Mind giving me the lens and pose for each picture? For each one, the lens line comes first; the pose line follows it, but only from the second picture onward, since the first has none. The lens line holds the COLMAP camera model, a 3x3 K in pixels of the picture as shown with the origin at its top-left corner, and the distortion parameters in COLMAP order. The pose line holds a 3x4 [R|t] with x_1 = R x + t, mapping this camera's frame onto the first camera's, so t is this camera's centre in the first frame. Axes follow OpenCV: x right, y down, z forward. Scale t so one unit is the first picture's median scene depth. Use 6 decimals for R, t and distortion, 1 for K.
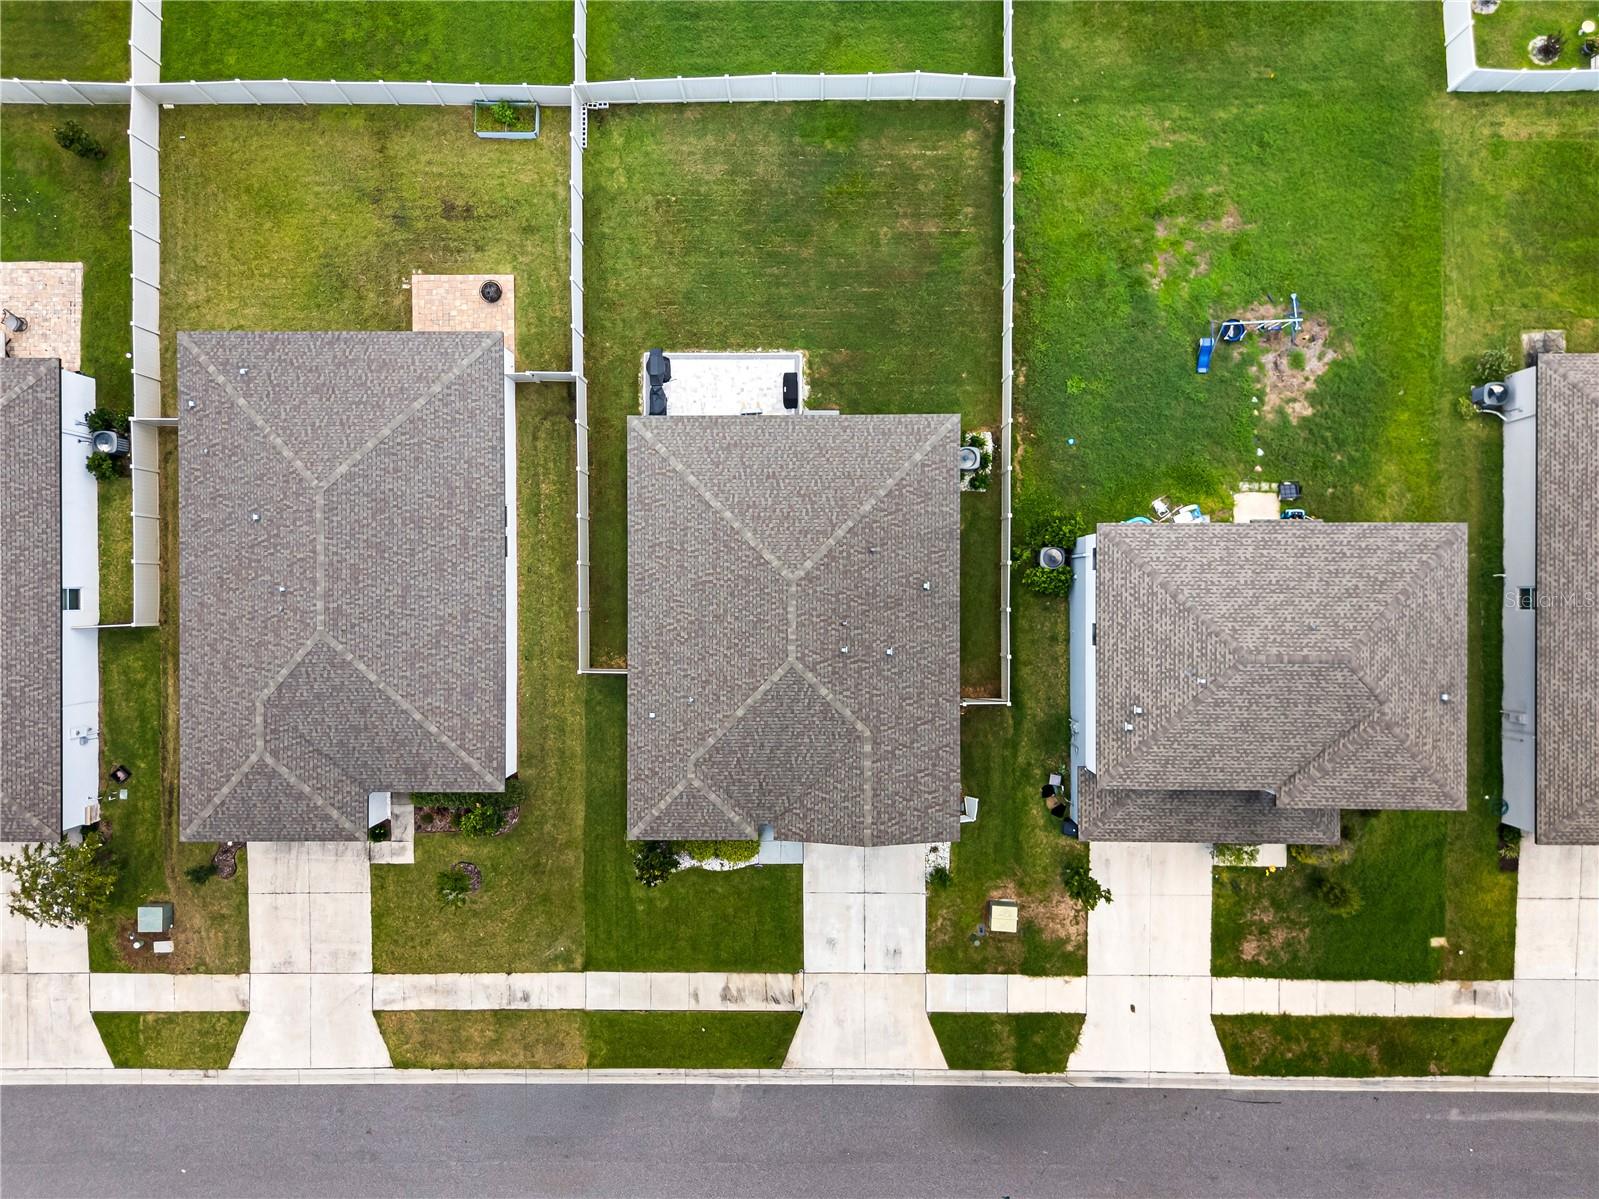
lens RADIAL K [[1195.3, 0, 792.0], [0, 1195.3, 598.3], [0, 0, 1]] dist [0.031625, -0.003879]
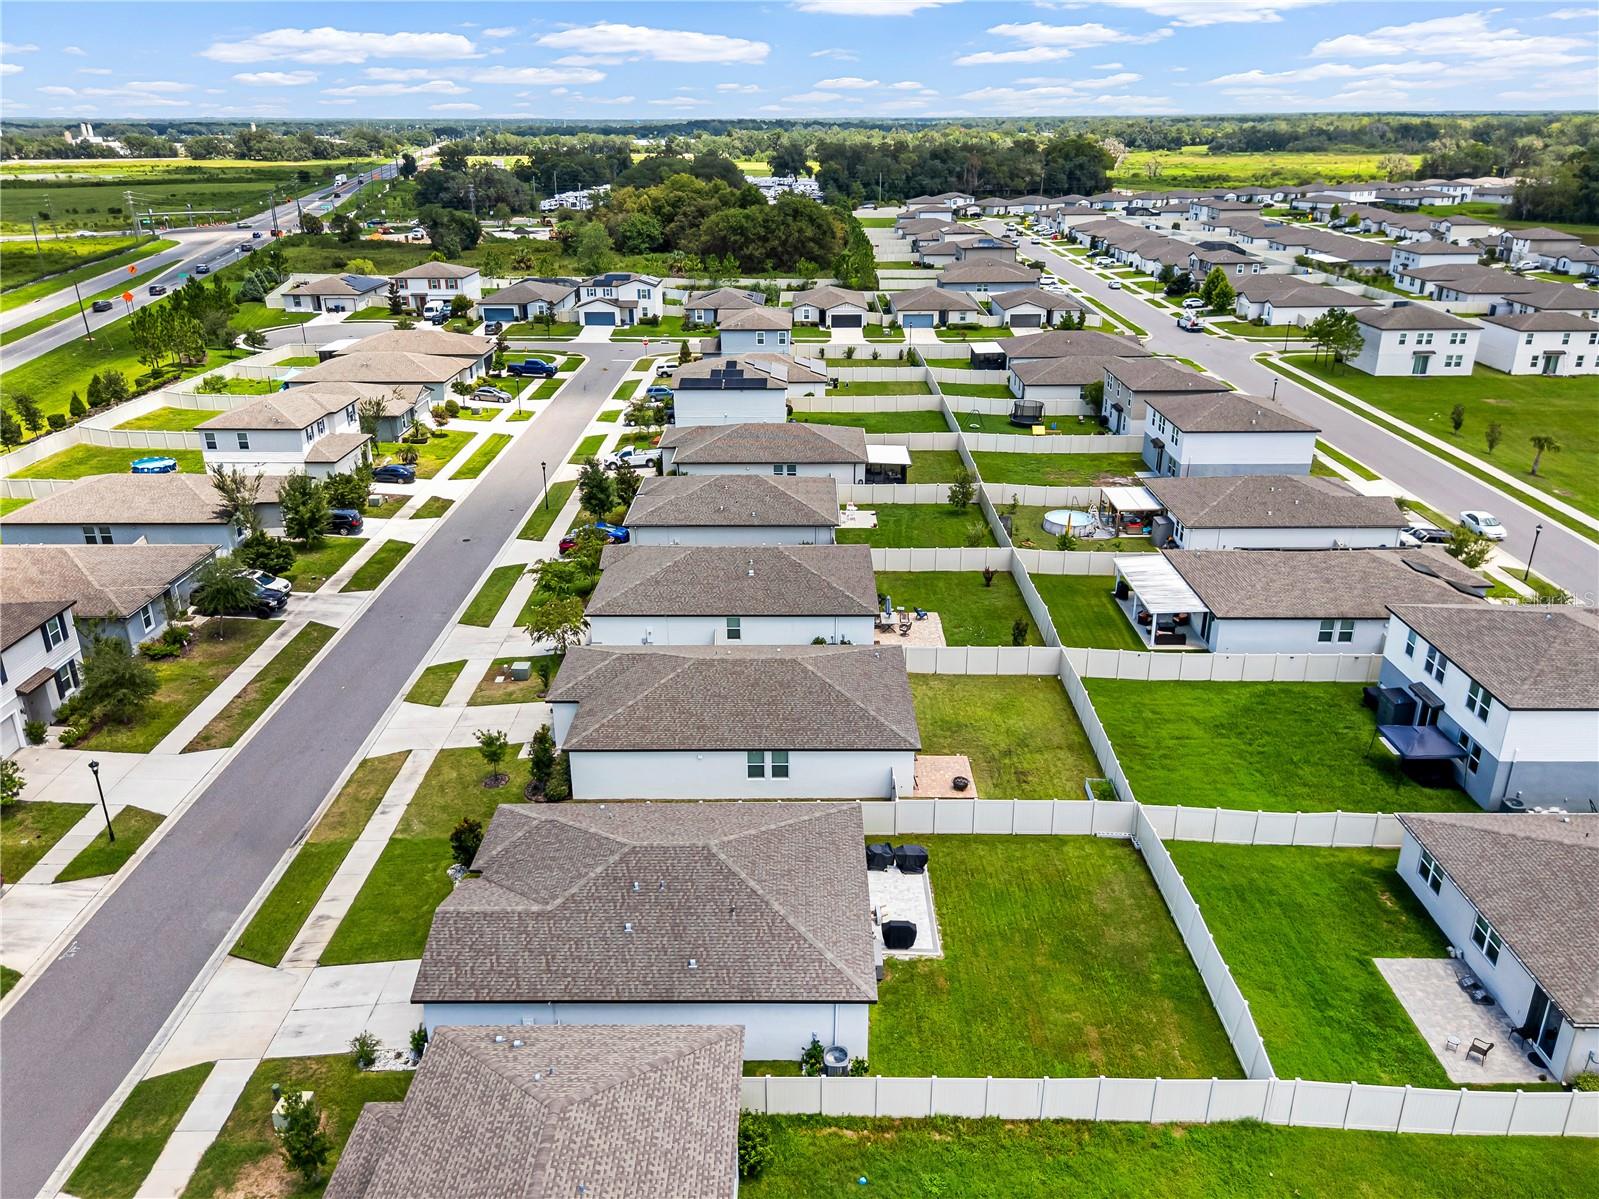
lens RADIAL K [[1195.3, 0, 792.0], [0, 1195.3, 598.3], [0, 0, 1]] dist [0.031625, -0.003879]
pose [[-0.013061, 0.388916, -0.921180, 0.806991], [-0.999915, -0.004986, 0.012072, -0.091990], [0.000102, 0.921260, 0.388948, 0.339772]]
